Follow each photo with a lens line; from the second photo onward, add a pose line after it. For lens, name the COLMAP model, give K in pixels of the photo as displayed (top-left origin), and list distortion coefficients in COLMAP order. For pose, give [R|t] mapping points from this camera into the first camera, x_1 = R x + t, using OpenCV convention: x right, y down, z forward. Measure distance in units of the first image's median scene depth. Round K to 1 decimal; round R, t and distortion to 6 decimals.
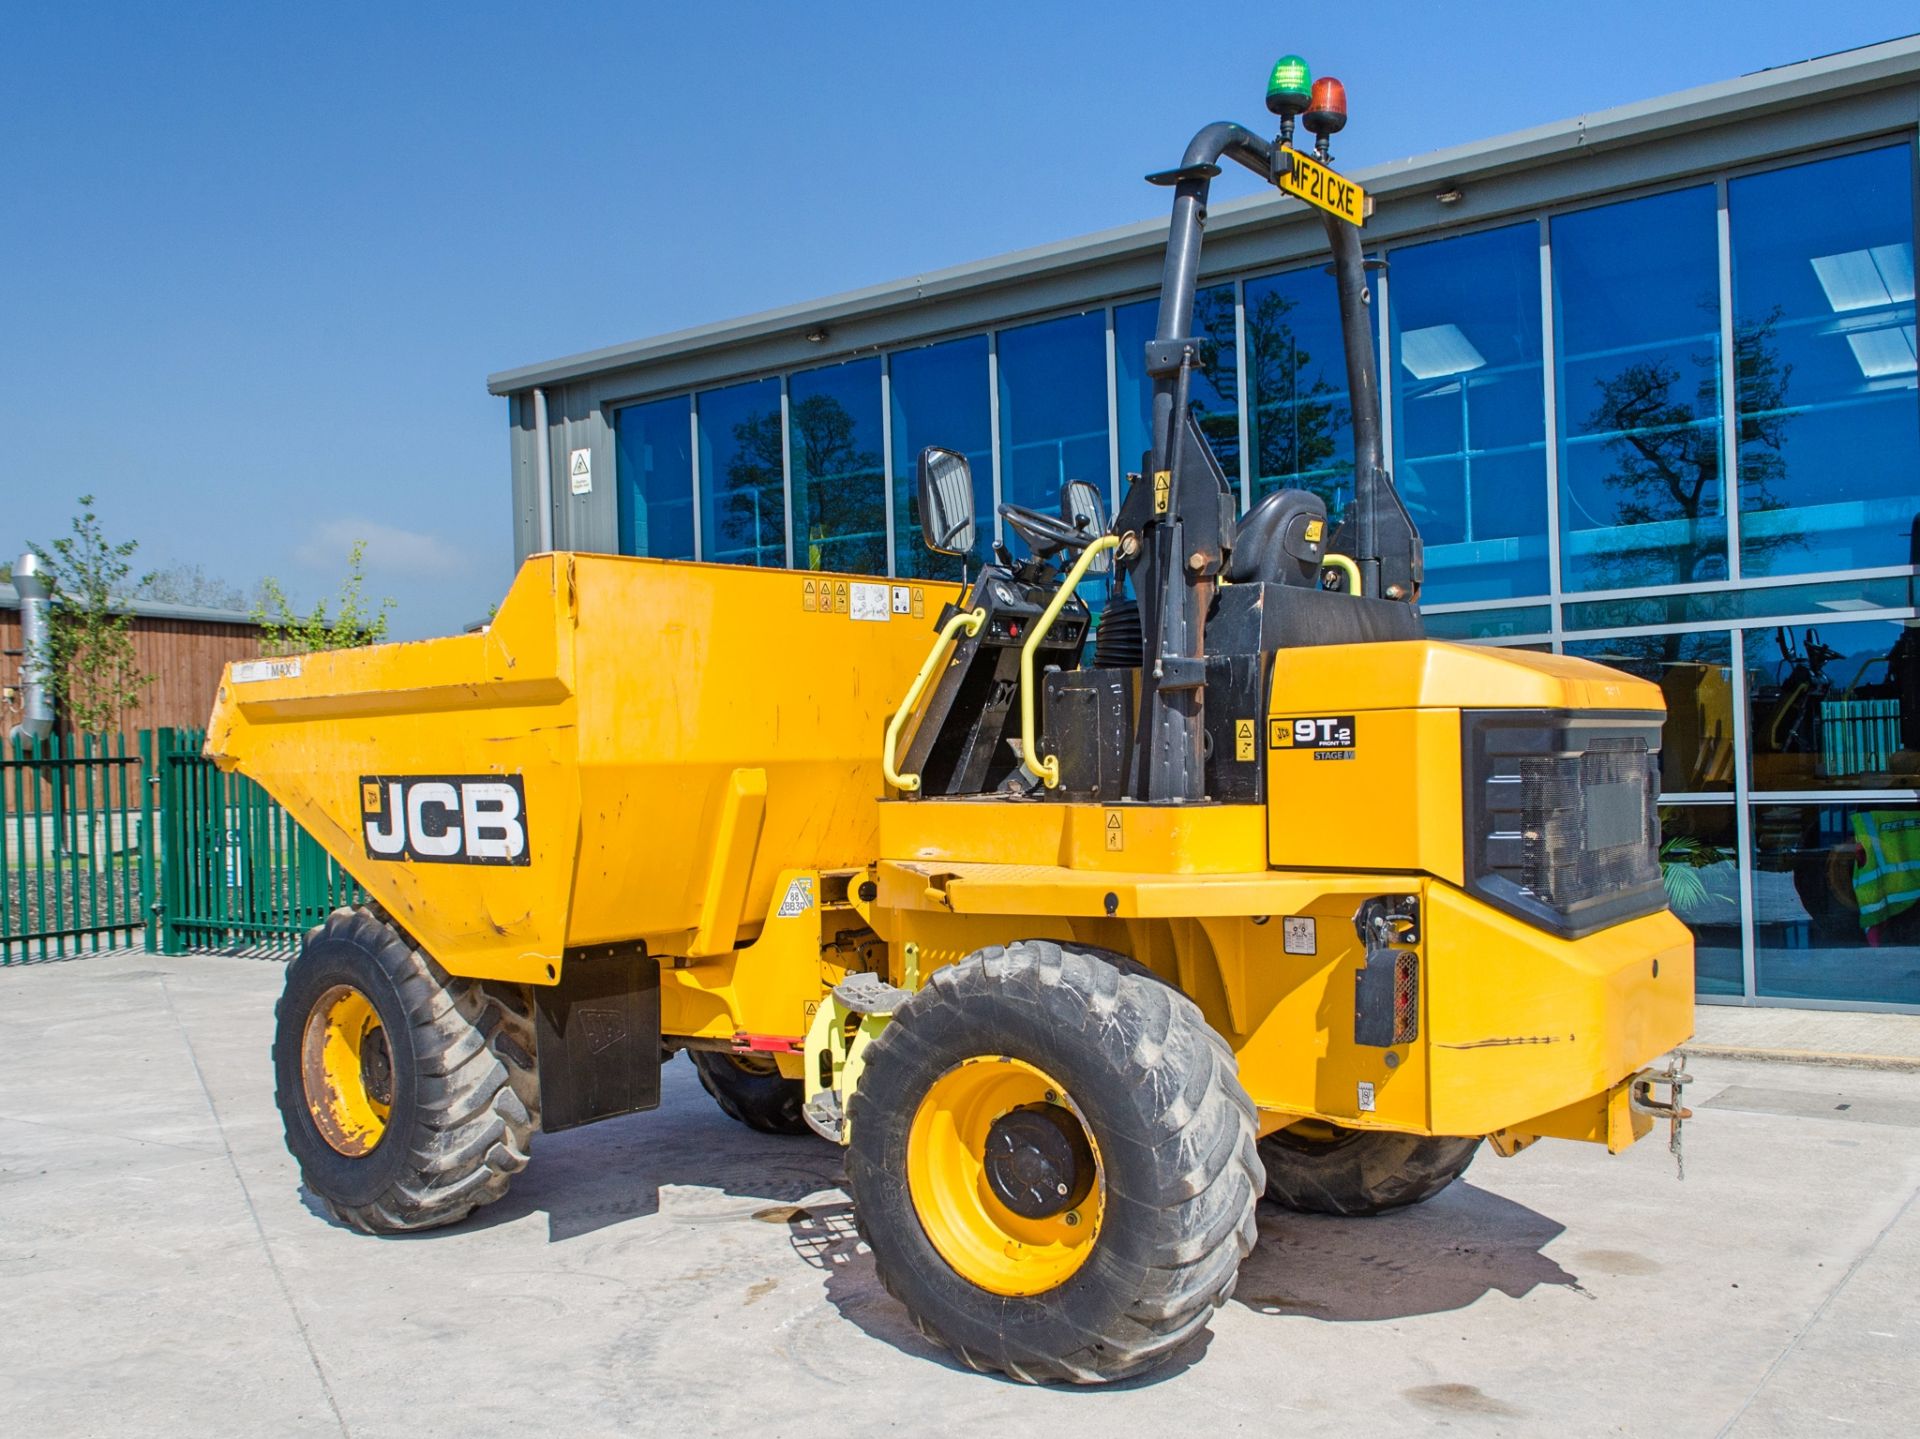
lens RADIAL K [[1826.2, 0, 952.8], [0, 1826.2, 747.5], [0, 0, 1]] dist [0.028831, 0.000000]
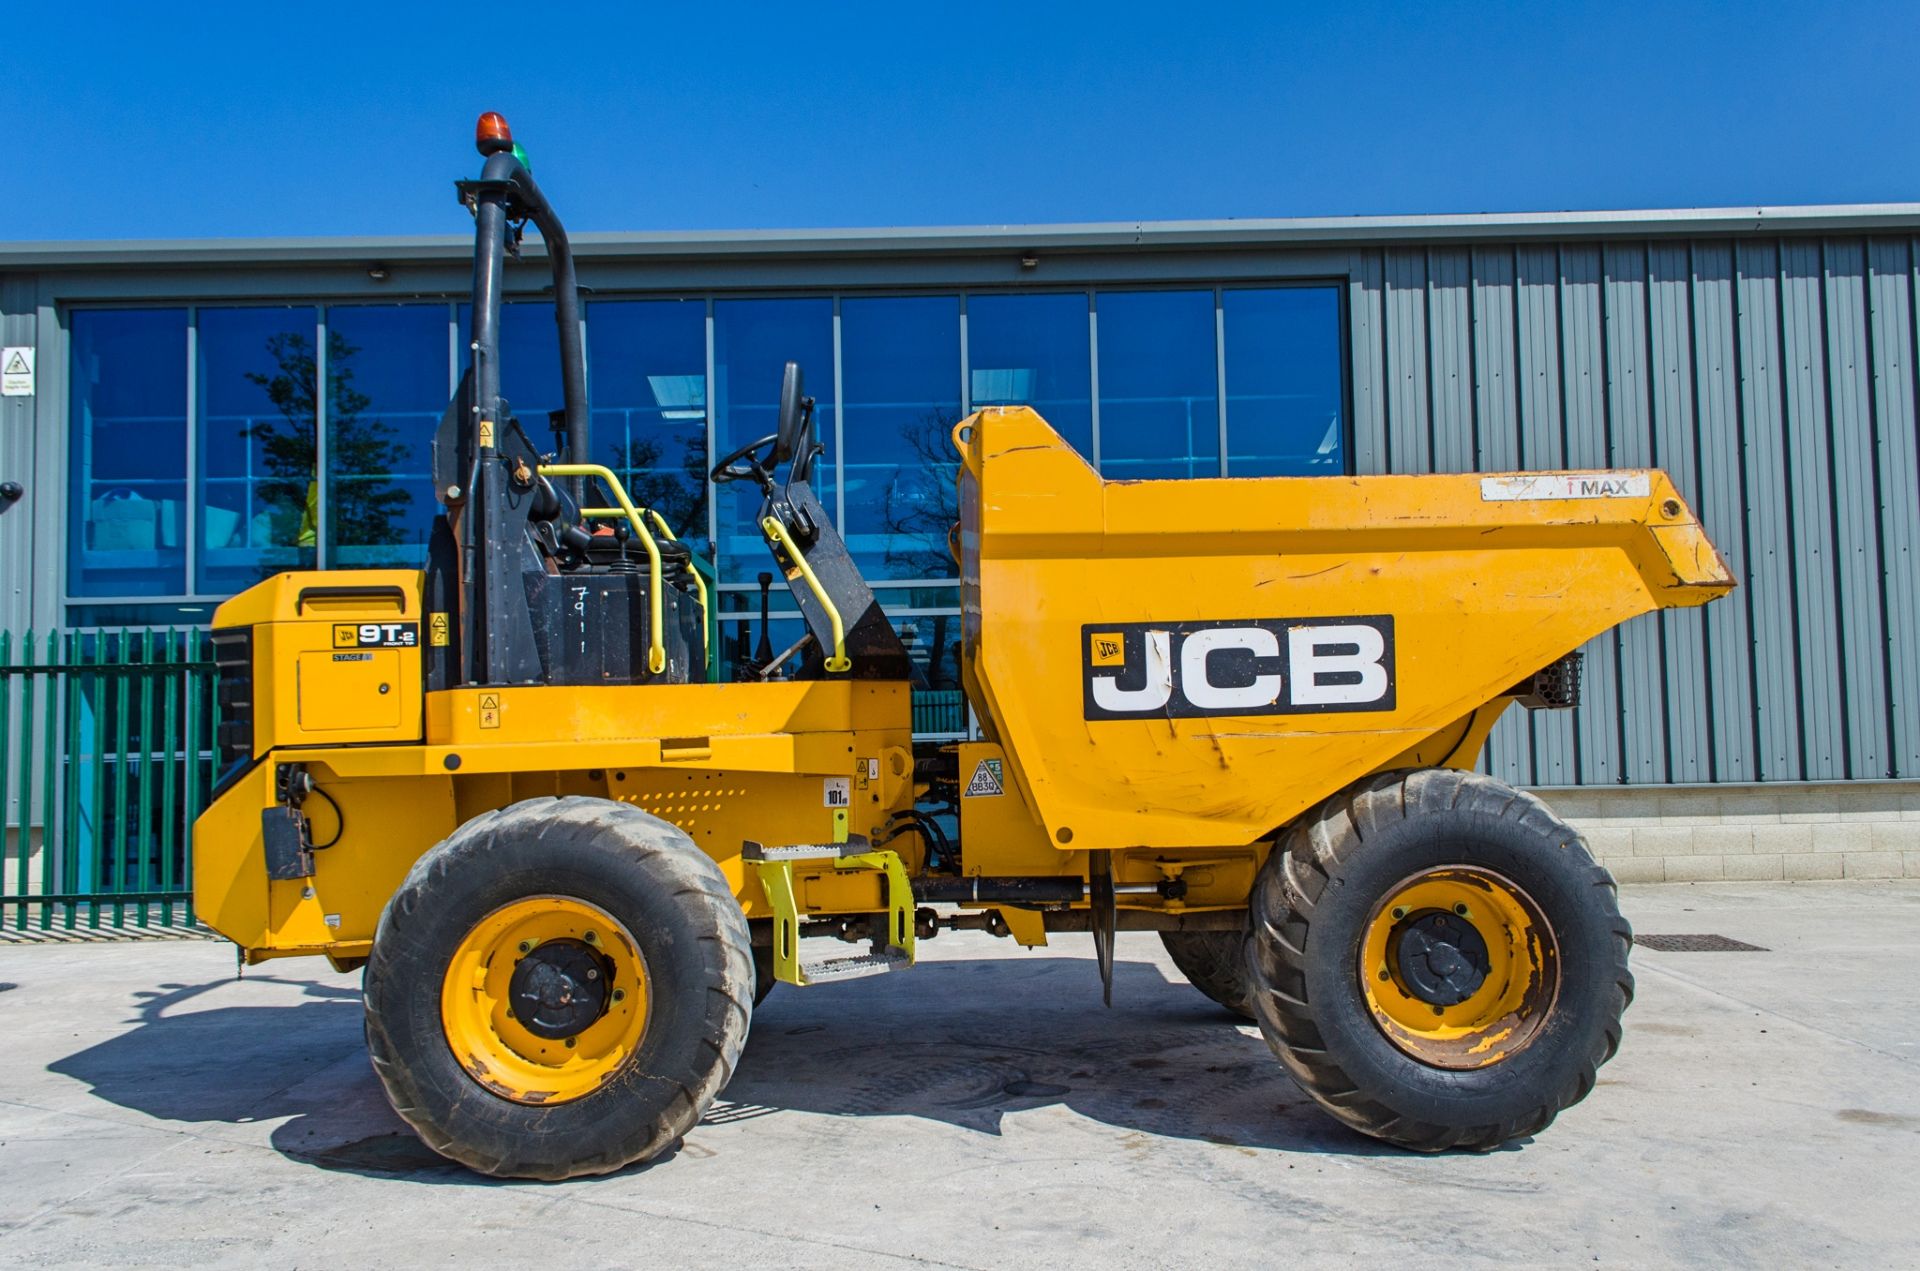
lens RADIAL K [[1483.8, 0, 963.3], [0, 1483.8, 646.0], [0, 0, 1]] dist [0.034372, -0.029114]
pose [[0.803916, 0.050695, 0.592578, -0.652473], [-0.011893, 0.997532, -0.069203, 0.071027], [-0.594624, 0.048585, 0.802535, 0.365689]]
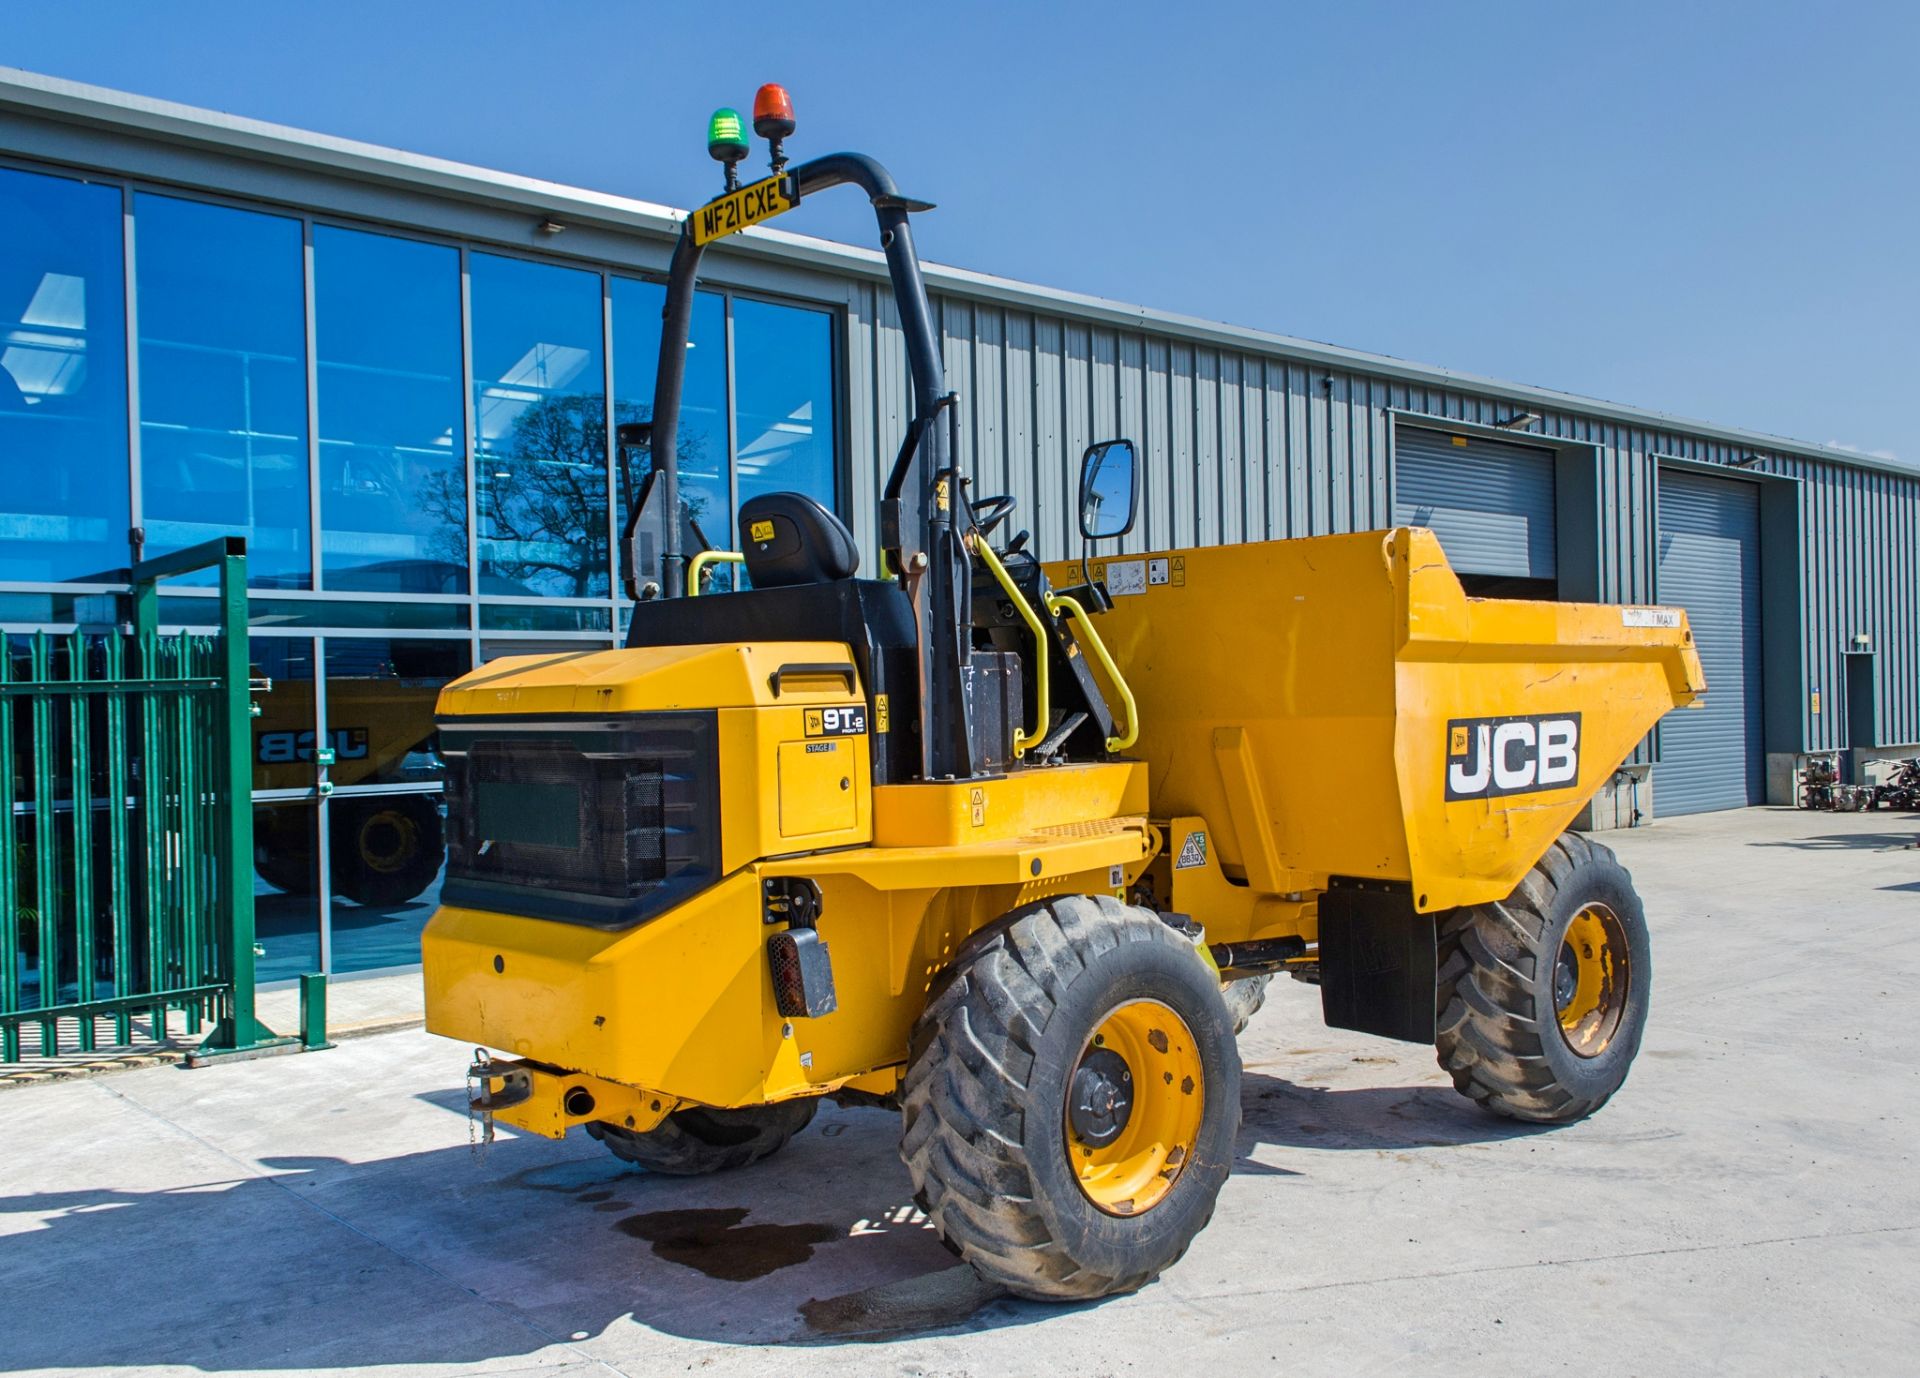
lens RADIAL K [[1677.6, 0, 989.0], [0, 1677.6, 704.0], [0, 0, 1]] dist [0.055488, -0.057130]
pose [[0.207079, 0.030712, 0.977842, -1.154995], [0.003740, 0.999475, -0.032184, 0.031671], [-0.978317, 0.010322, 0.206855, 0.953354]]
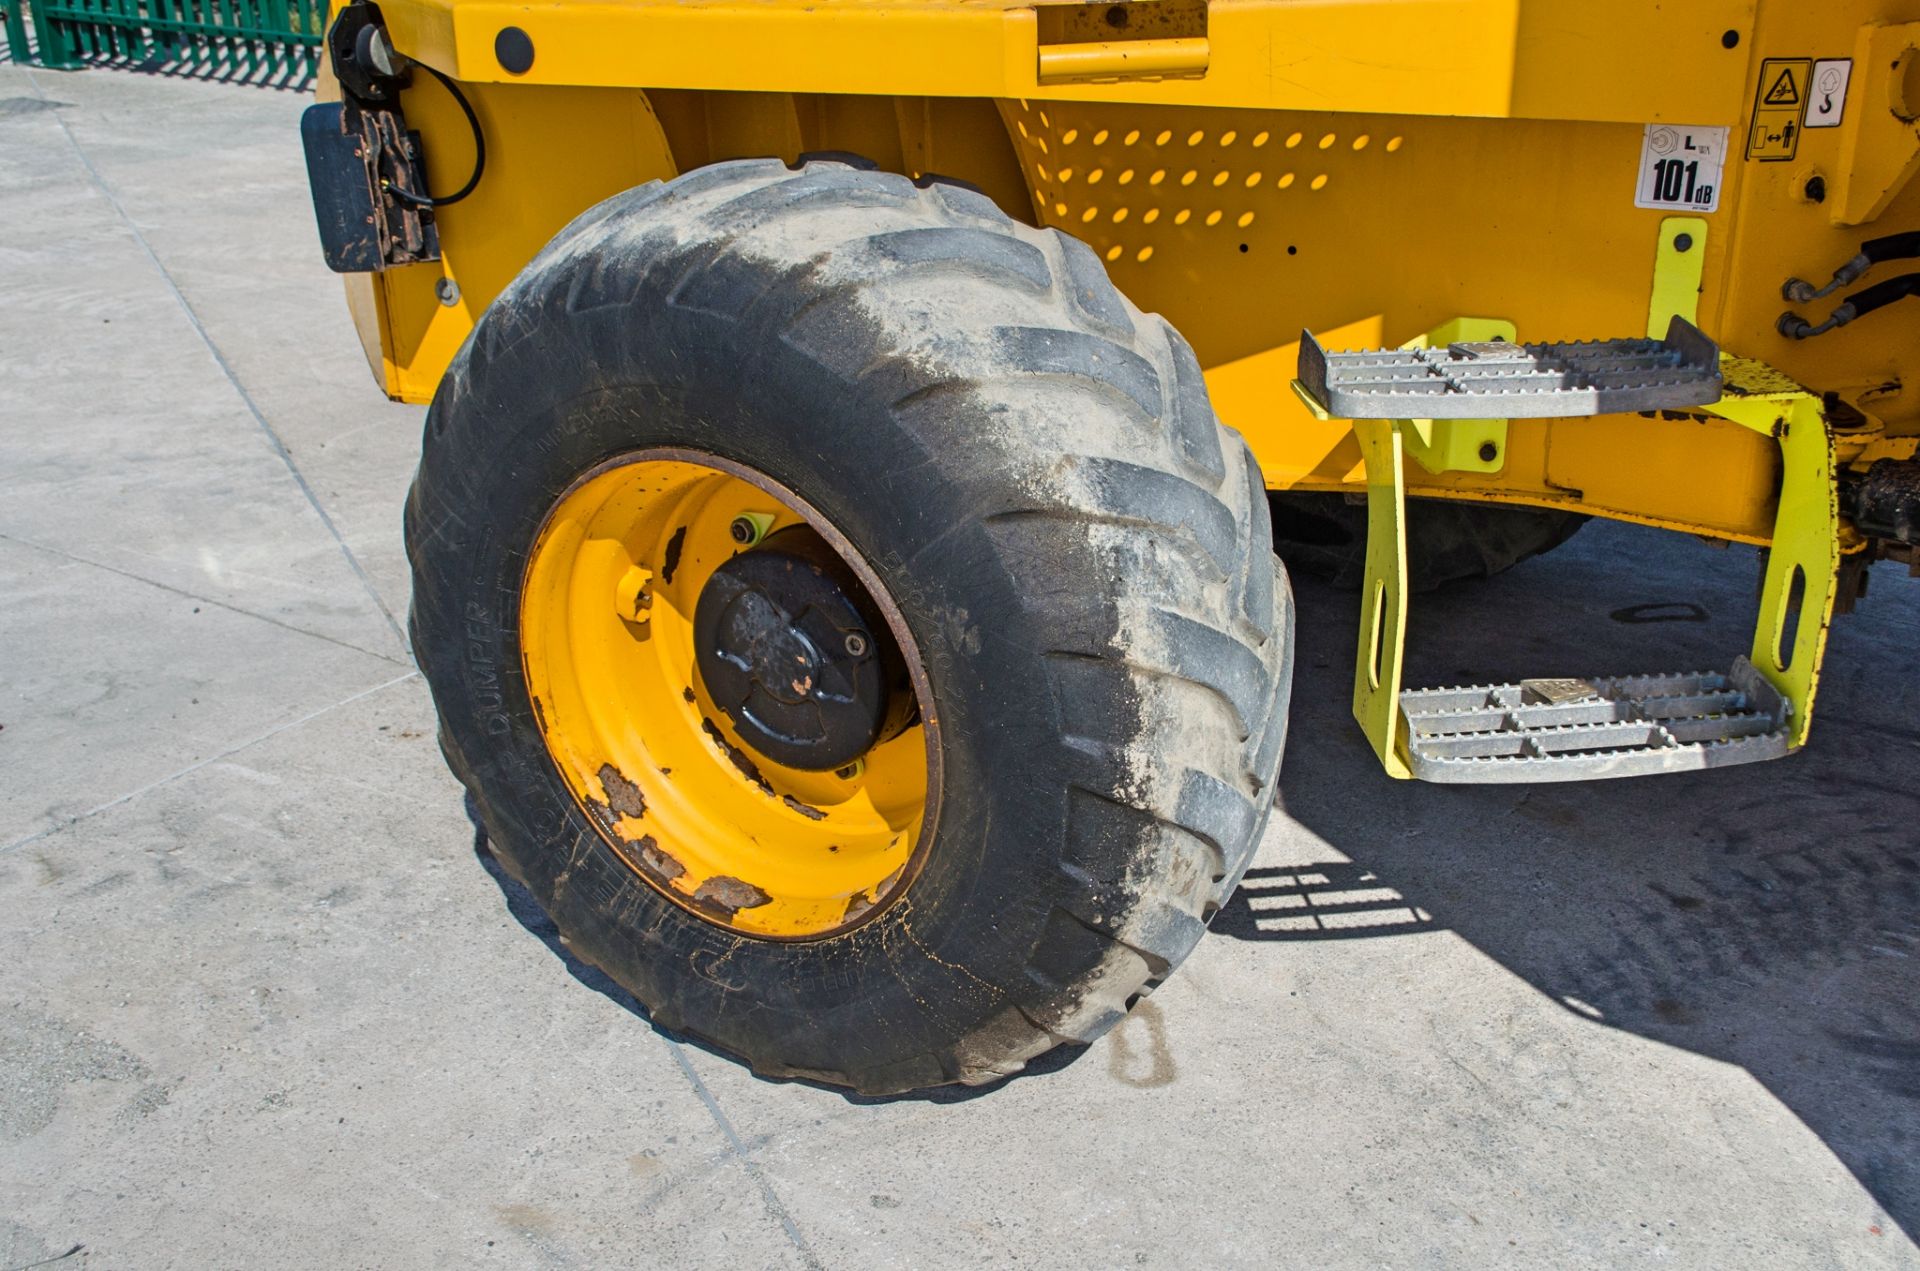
lens RADIAL K [[1913.2, 0, 967.2], [0, 1913.2, 649.9], [0, 0, 1]] dist [0.047796, 0.000000]
pose [[0.998844, 0.000632, 0.048056, -0.359392], [-0.020298, 0.911904, 0.409900, 0.035259], [-0.043564, -0.410402, 0.910864, 0.728880]]
